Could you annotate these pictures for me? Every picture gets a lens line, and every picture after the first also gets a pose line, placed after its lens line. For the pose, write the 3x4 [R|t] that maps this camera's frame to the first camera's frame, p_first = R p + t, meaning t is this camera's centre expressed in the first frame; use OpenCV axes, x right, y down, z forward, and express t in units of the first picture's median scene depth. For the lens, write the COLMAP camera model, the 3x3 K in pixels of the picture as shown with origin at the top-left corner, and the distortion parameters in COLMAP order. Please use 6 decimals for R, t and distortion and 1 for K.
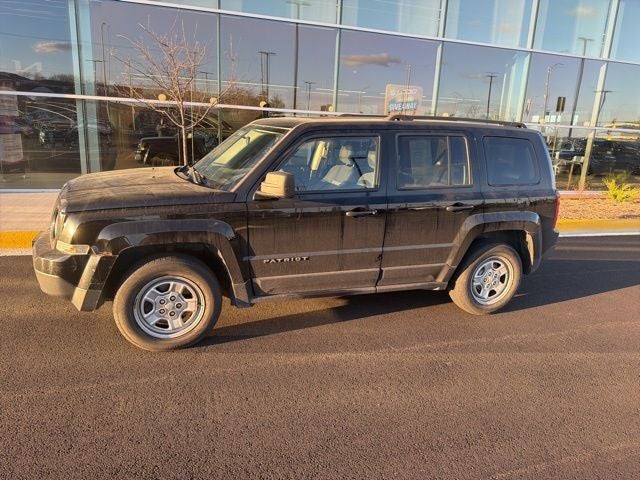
lens RADIAL K [[418.5, 0, 305.1], [0, 418.5, 242.6], [0, 0, 1]] dist [0.000753, 0.000151]
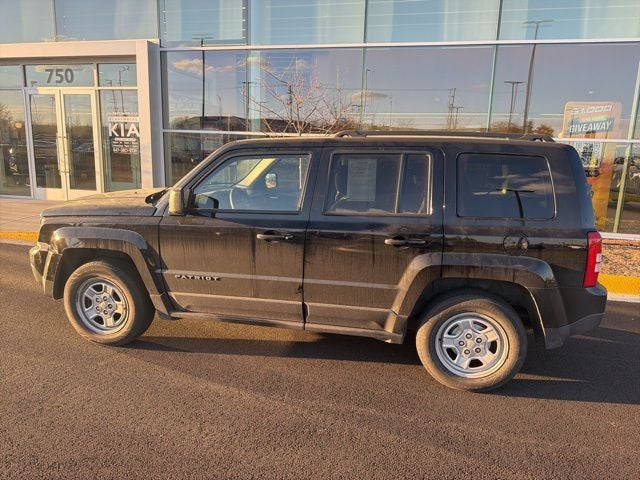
lens RADIAL K [[423.5, 0, 320.0], [0, 423.5, 240.0], [0, 0, 1]] dist [0.004060, -0.000138]
pose [[0.874986, 0.078136, -0.477801, 0.631724], [-0.117519, 0.991653, -0.053043, -0.025961], [0.469668, 0.102563, 0.876865, 0.227443]]
